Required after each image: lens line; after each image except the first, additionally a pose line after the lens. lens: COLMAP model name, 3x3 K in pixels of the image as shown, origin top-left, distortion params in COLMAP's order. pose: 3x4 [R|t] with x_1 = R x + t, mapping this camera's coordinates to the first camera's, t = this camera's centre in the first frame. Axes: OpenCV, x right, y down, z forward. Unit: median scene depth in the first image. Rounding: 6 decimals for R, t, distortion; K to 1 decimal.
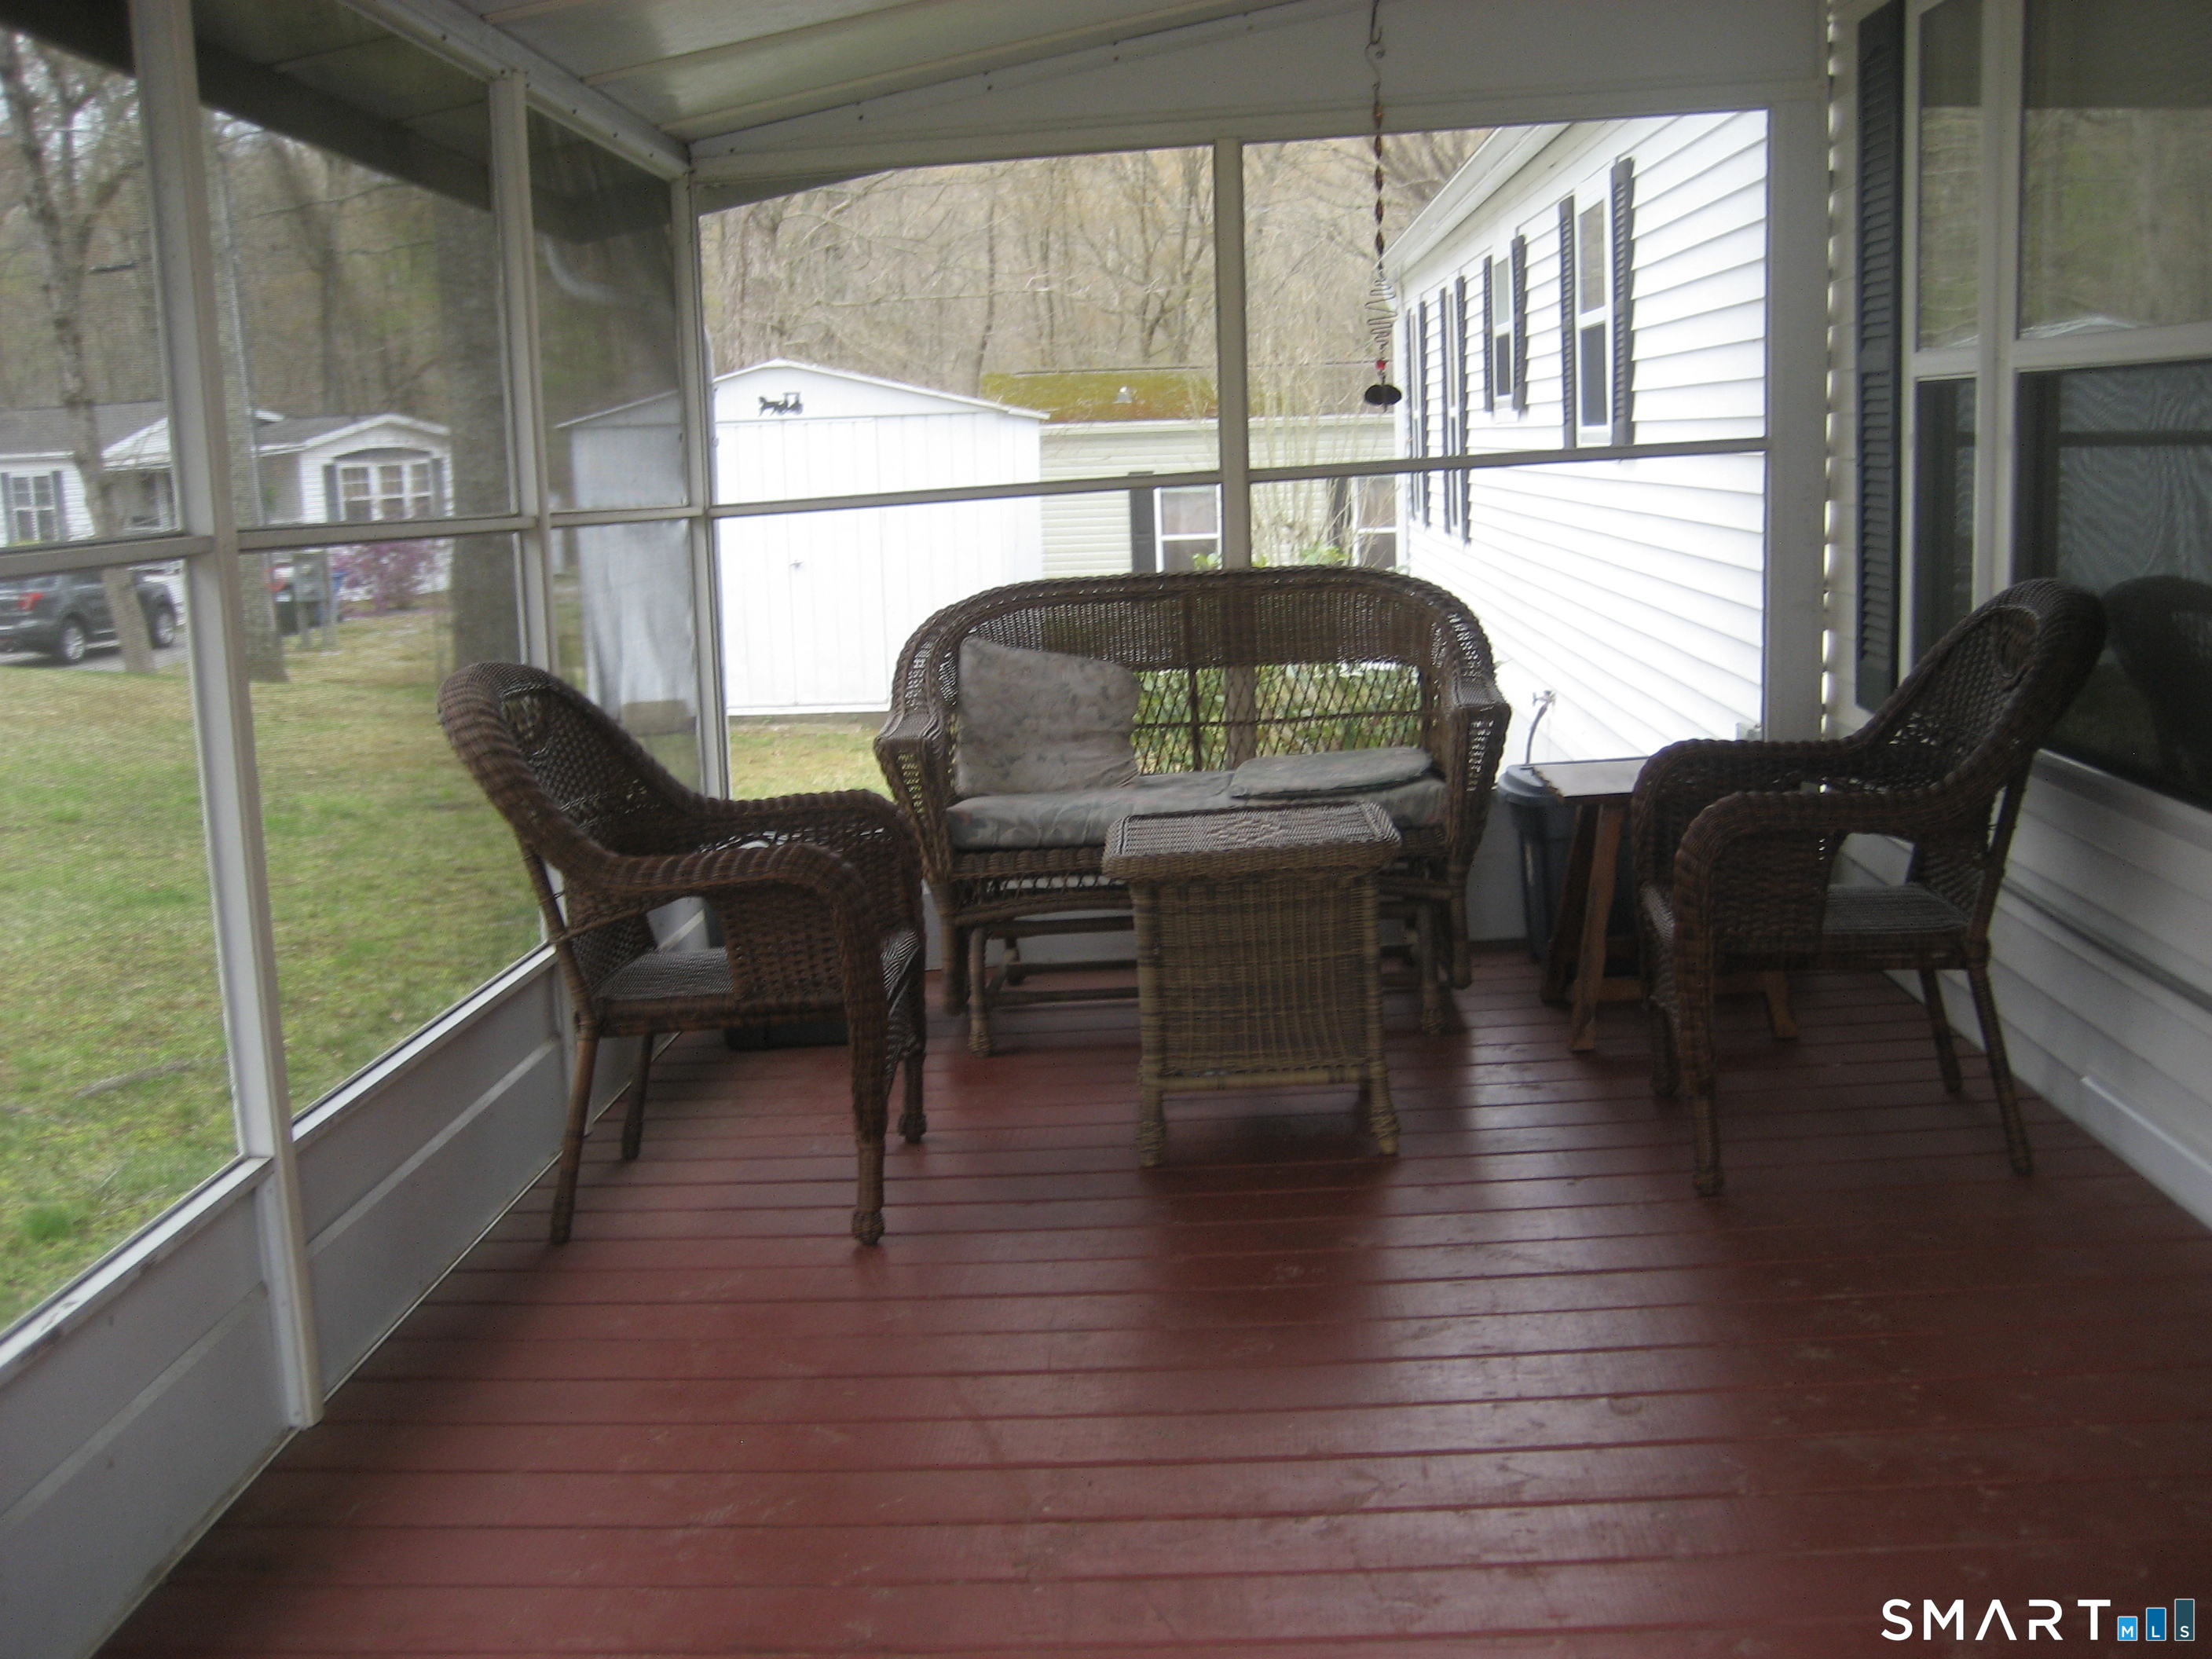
lens RADIAL K [[2308.1, 0, 1121.7], [0, 2308.1, 823.2], [0, 0, 1]] dist [-0.071798, 0.000000]
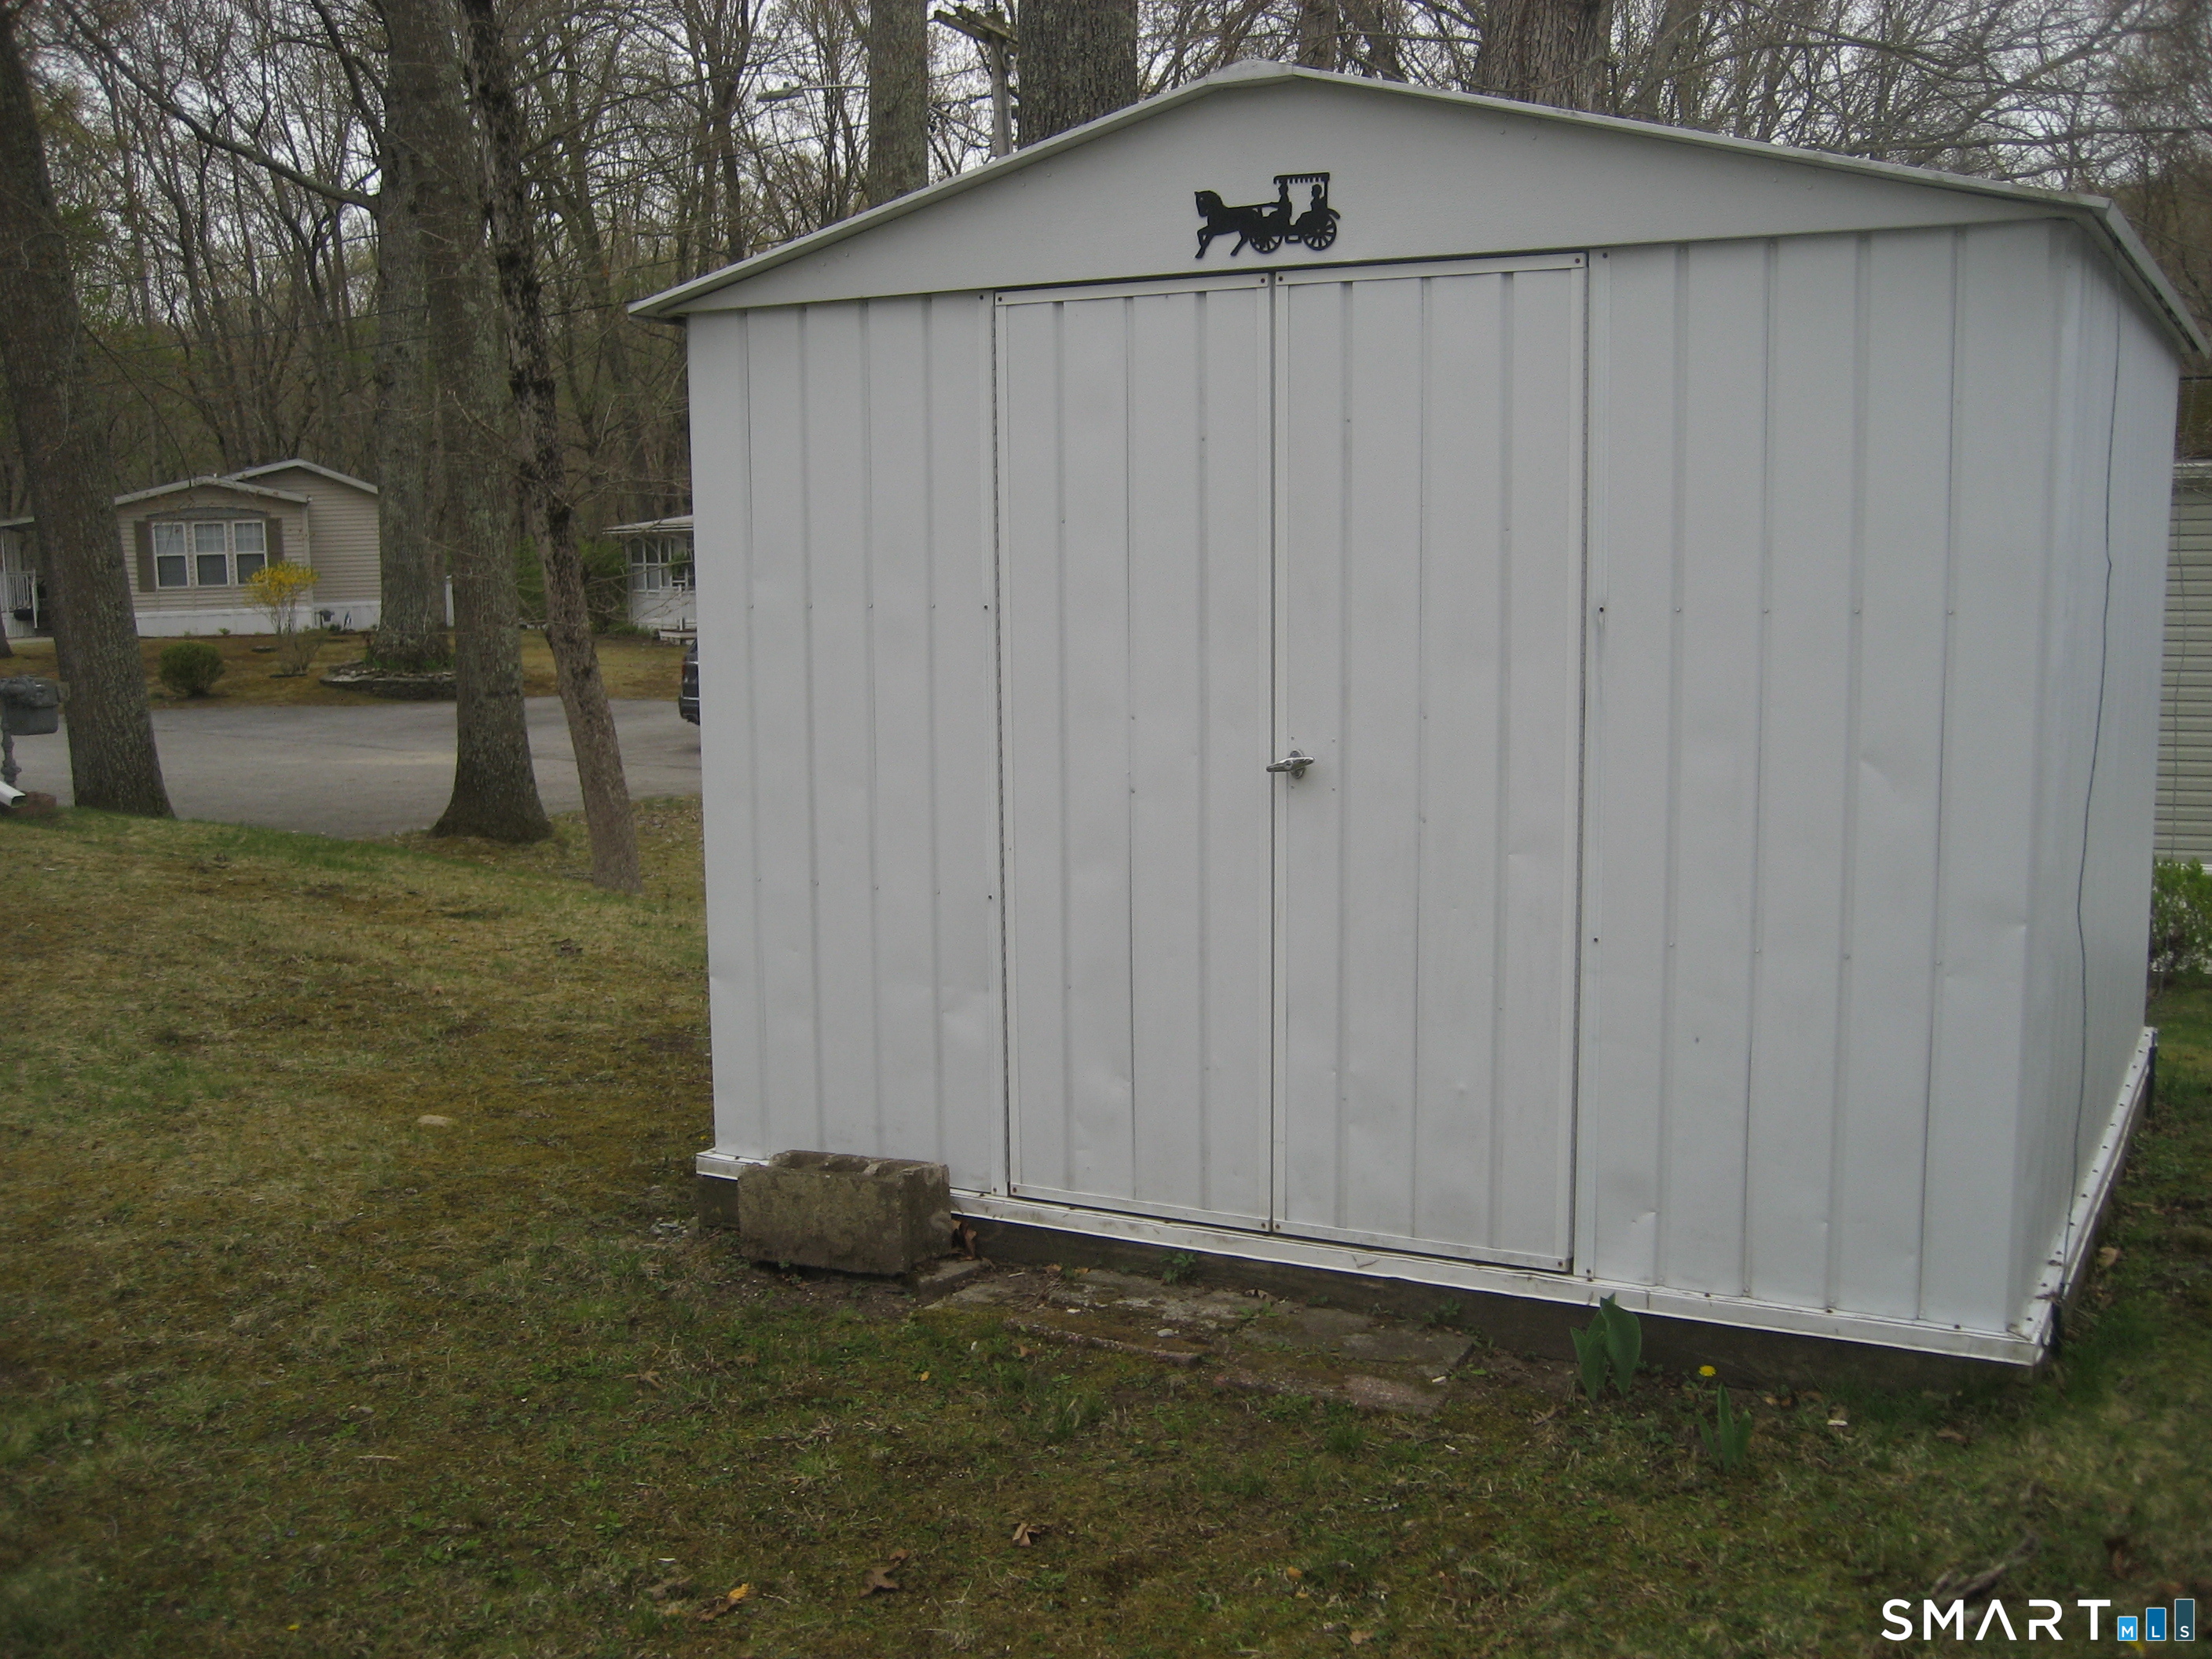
lens RADIAL K [[2308.1, 0, 1127.3], [0, 2308.1, 817.4], [0, 0, 1]] dist [-0.071798, 0.000000]
pose [[0.903508, 0.079714, -0.421093, -0.036768], [-0.098304, 0.994900, -0.022586, -0.099061], [0.417145, 0.061802, 0.906736, 0.735926]]
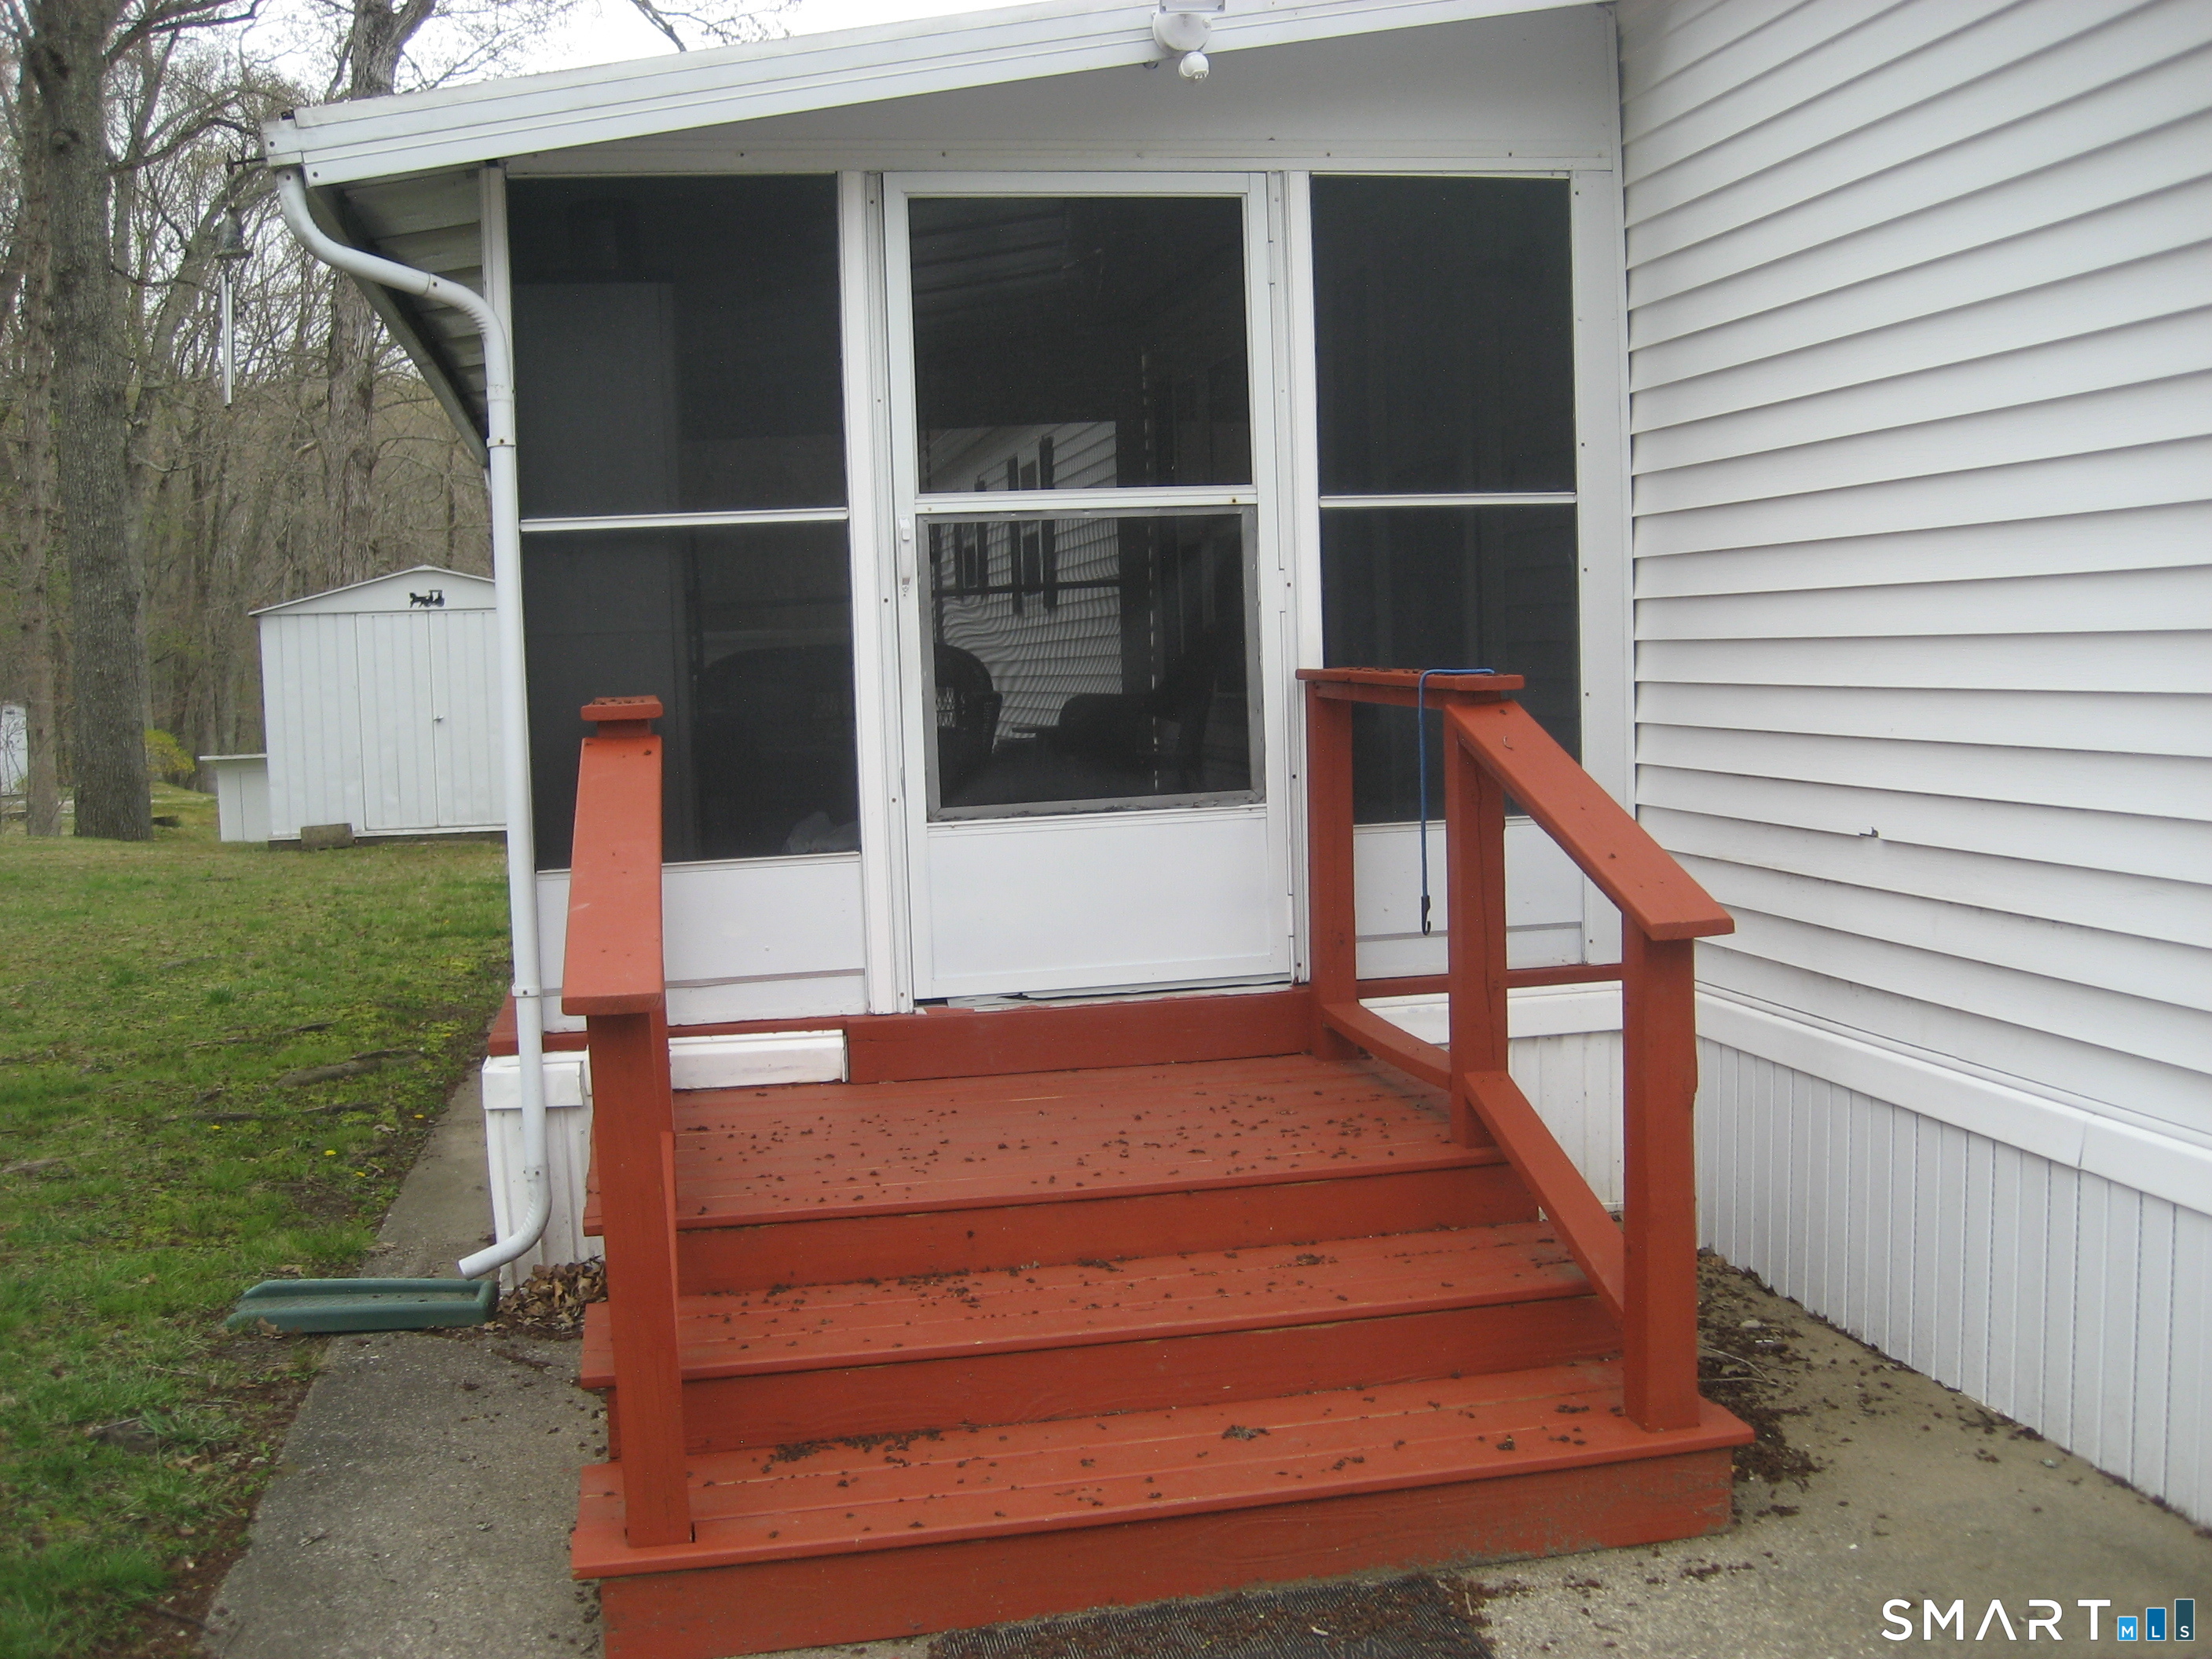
lens RADIAL K [[2308.1, 0, 1099.1], [0, 2308.1, 826.2], [0, 0, 1]] dist [-0.071798, 0.000000]
pose [[0.972882, -0.016268, 0.230731, -0.078269], [0.039594, 0.994513, -0.096829, 0.090849], [-0.227890, 0.103338, 0.968188, -0.351495]]
